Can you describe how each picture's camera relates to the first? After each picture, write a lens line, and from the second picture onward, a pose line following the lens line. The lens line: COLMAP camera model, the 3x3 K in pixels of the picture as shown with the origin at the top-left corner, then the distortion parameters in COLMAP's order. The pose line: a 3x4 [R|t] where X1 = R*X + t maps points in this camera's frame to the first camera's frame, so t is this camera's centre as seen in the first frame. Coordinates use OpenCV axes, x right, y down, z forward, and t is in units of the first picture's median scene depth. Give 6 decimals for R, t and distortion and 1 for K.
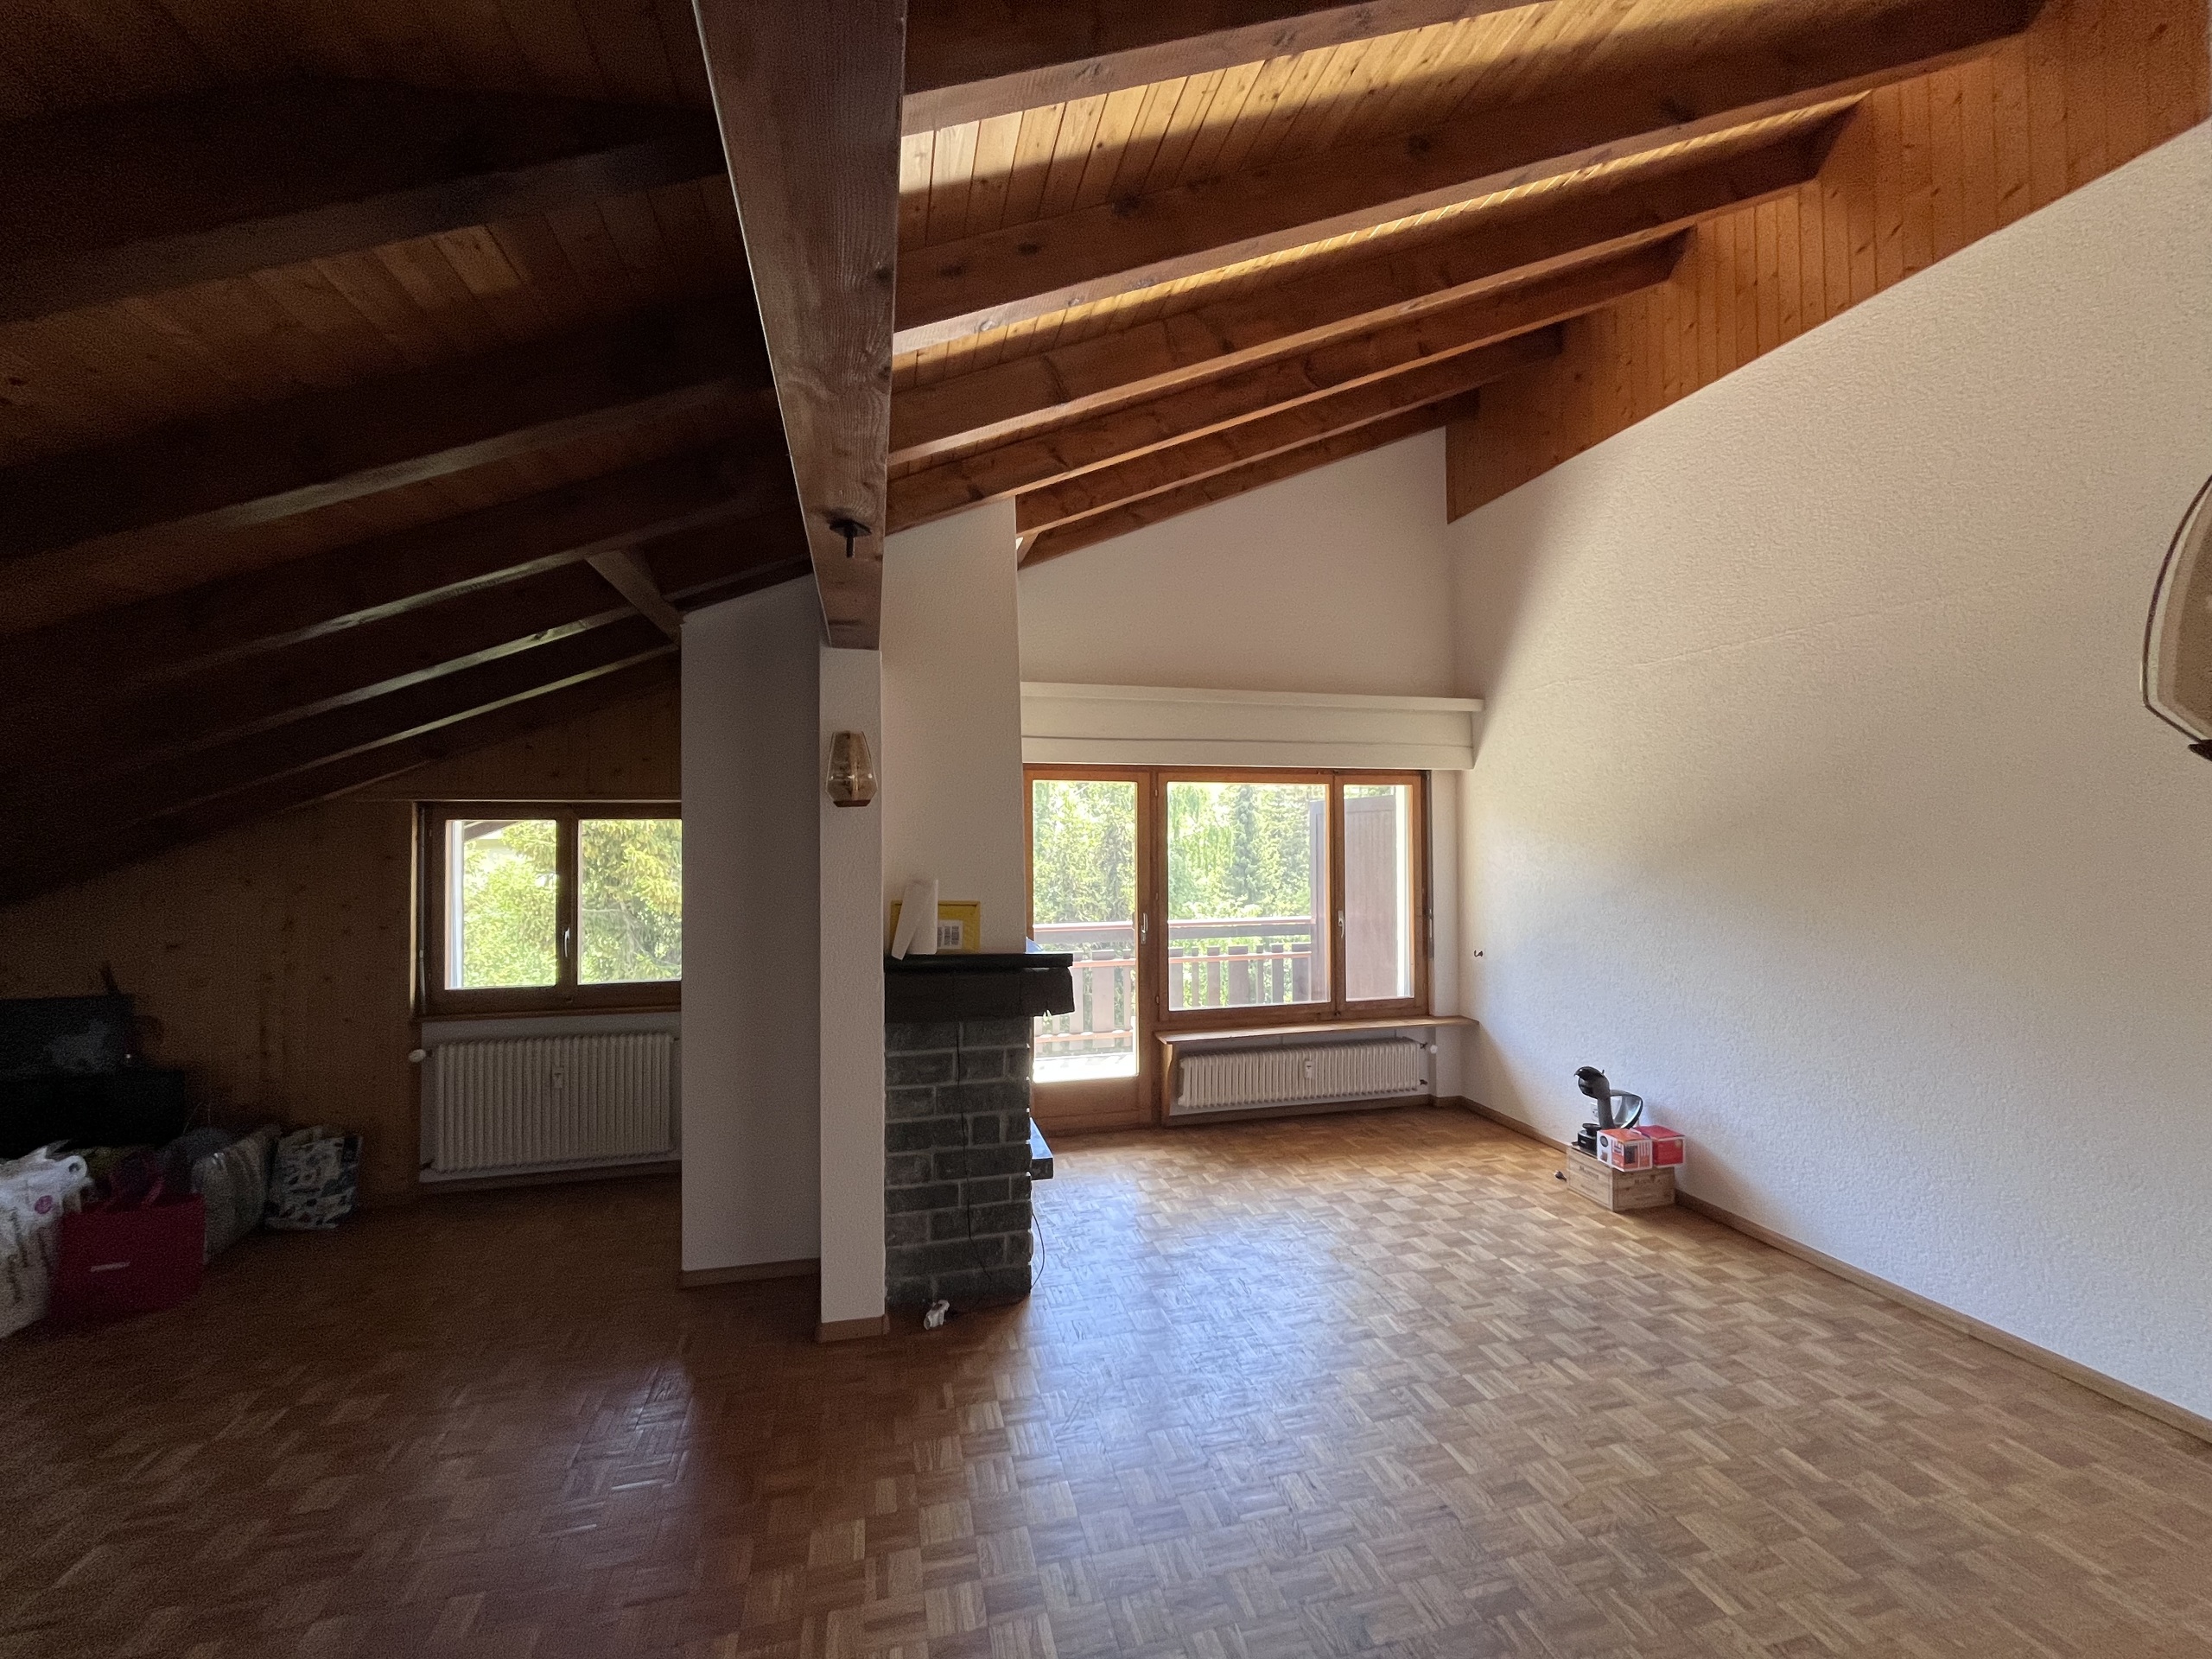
lens RADIAL K [[894.3, 0, 1099.8], [0, 894.3, 825.2], [0, 0, 1]] dist [-0.004471, 0.000674]
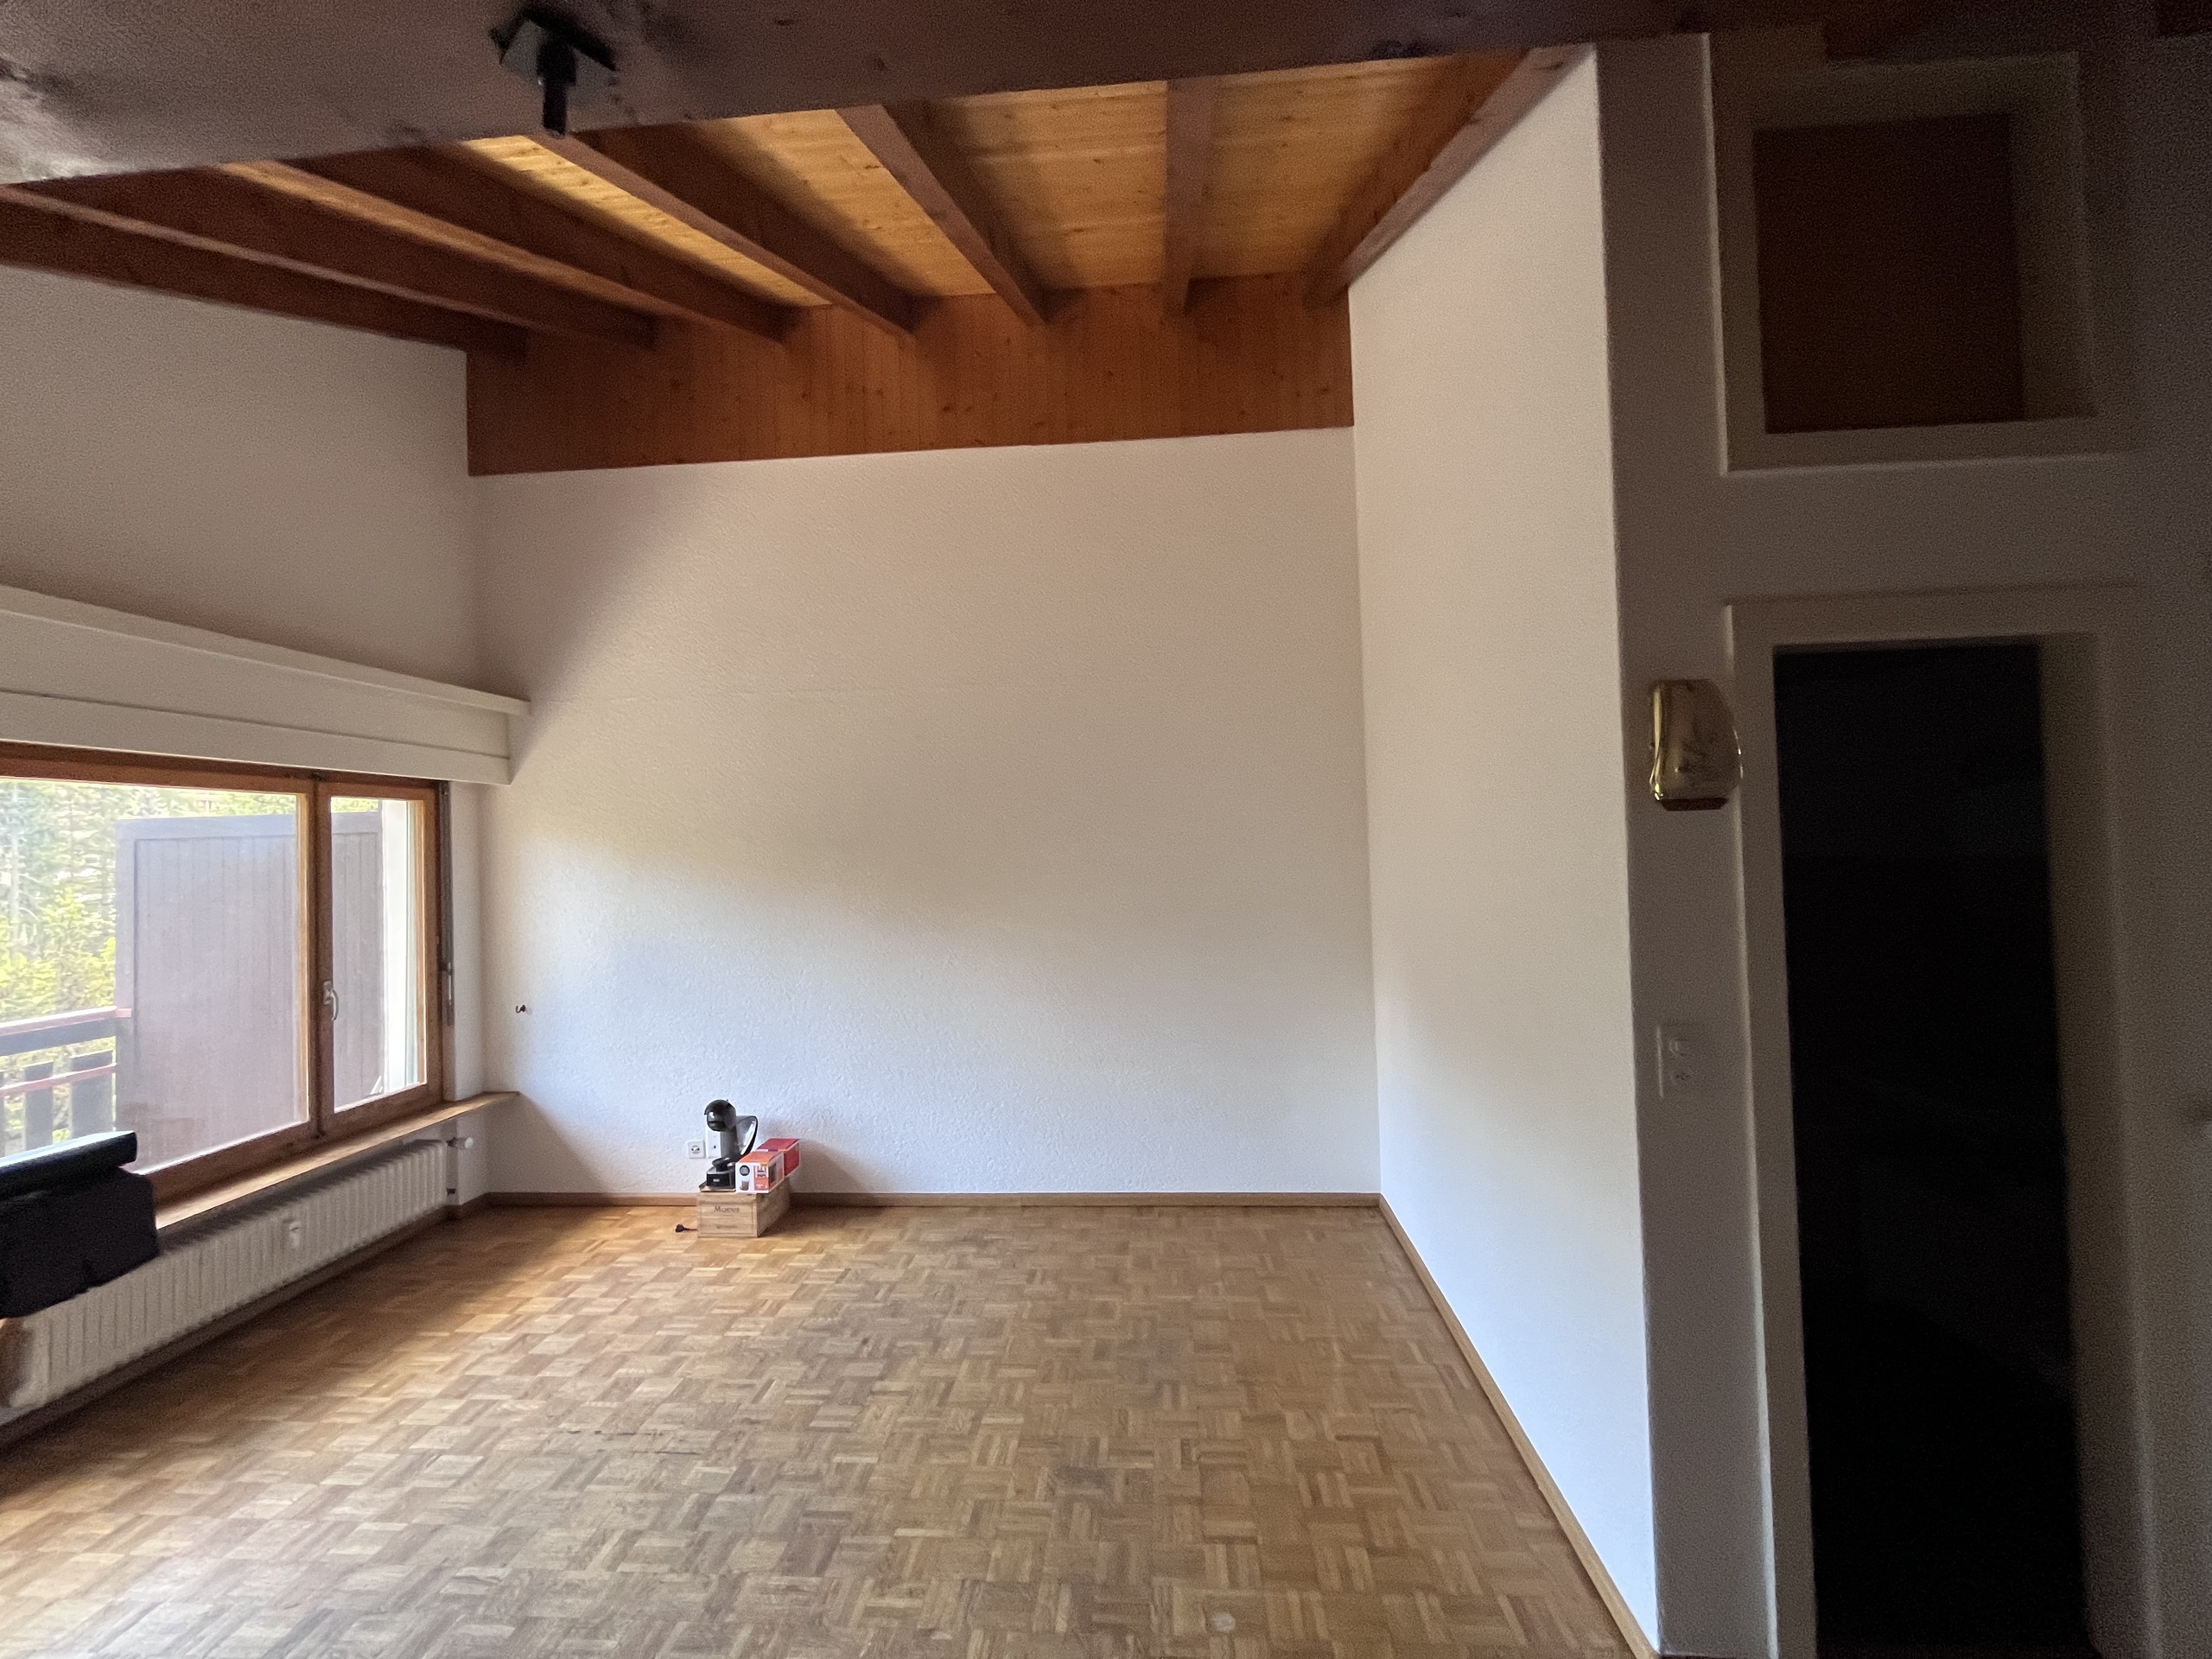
lens RADIAL K [[894.3, 0, 1099.8], [0, 894.3, 825.2], [0, 0, 1]] dist [-0.004471, 0.000674]
pose [[0.316971, 0.018591, 0.948253, -0.251401], [0.012762, 0.999634, -0.023864, 0.001206], [-0.948350, 0.019666, 0.316617, 0.304003]]
